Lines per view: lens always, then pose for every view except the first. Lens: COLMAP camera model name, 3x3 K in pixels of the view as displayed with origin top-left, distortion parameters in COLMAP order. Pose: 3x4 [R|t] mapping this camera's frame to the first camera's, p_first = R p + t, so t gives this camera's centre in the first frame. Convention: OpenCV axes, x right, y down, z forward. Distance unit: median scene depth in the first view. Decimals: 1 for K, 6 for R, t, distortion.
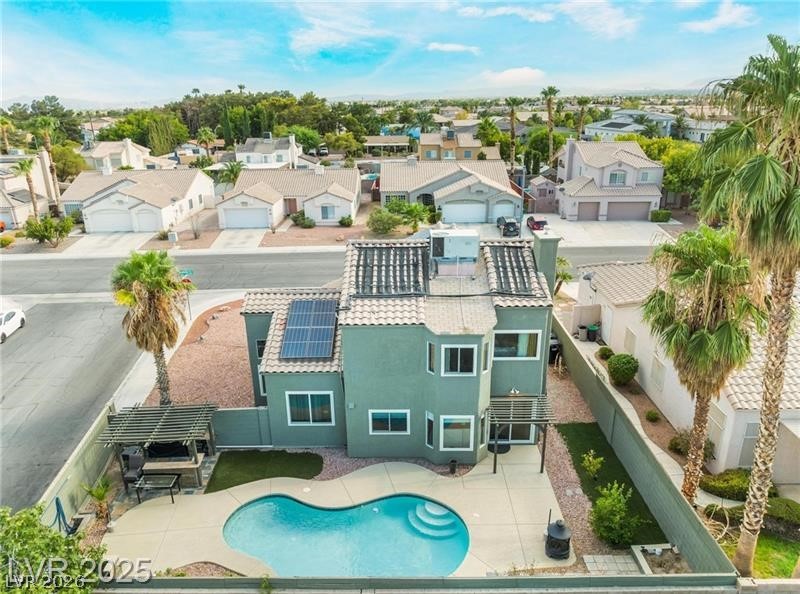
lens RADIAL K [[568.7, 0, 398.8], [0, 568.7, 300.7], [0, 0, 1]] dist [-0.038241, 0.006765]
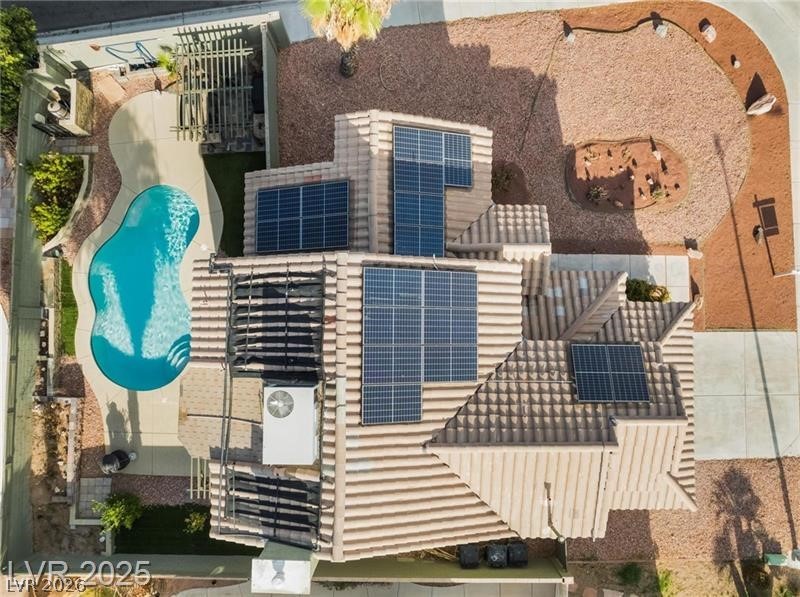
lens RADIAL K [[586.0, 0, 401.8], [0, 586.0, 313.6], [0, 0, 1]] dist [-0.036604, 0.000555]
pose [[-0.006322, 0.999275, -0.037547, -0.000924], [-0.324379, 0.033469, 0.945335, -0.765145], [0.945906, 0.018156, 0.323932, 0.916933]]
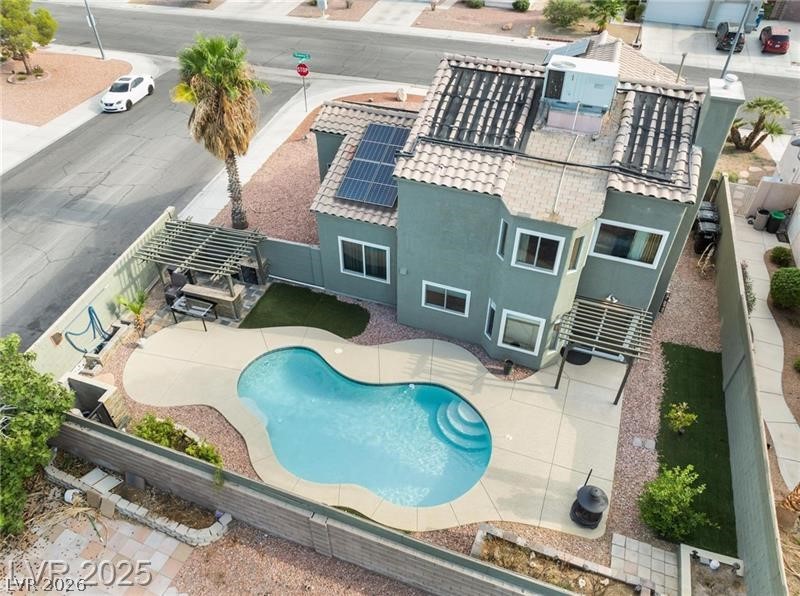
lens RADIAL K [[568.7, 0, 398.8], [0, 568.7, 301.7], [0, 0, 1]] dist [-0.038241, 0.006765]
pose [[0.939174, 0.236741, -0.248809, 0.124128], [-0.130202, 0.915811, 0.379918, -0.087676], [0.317805, -0.324413, 0.890930, 0.227548]]
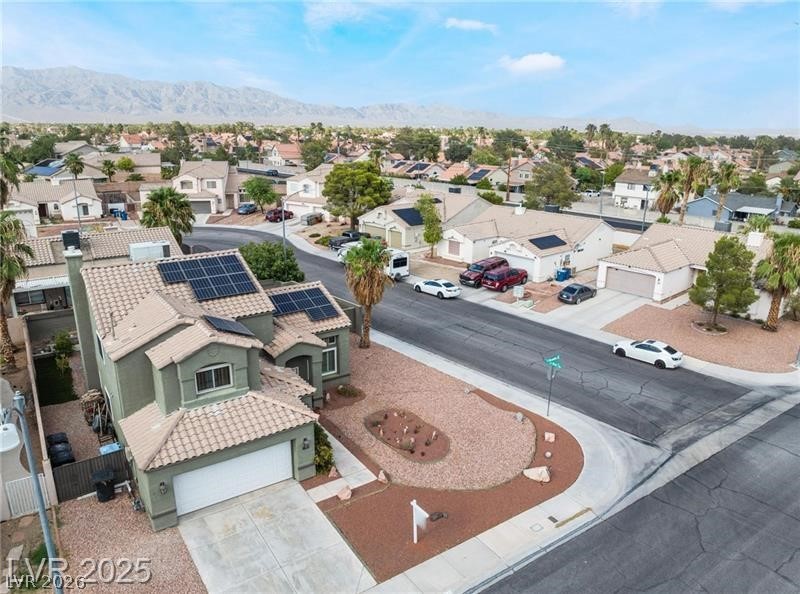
lens RADIAL K [[568.7, 0, 398.8], [0, 568.7, 300.7], [0, 0, 1]] dist [-0.038241, 0.006765]
pose [[-0.820446, 0.175029, -0.544273, 0.372377], [-0.189416, 0.815005, 0.547621, -0.852931], [0.539435, 0.552388, -0.635514, 2.221118]]
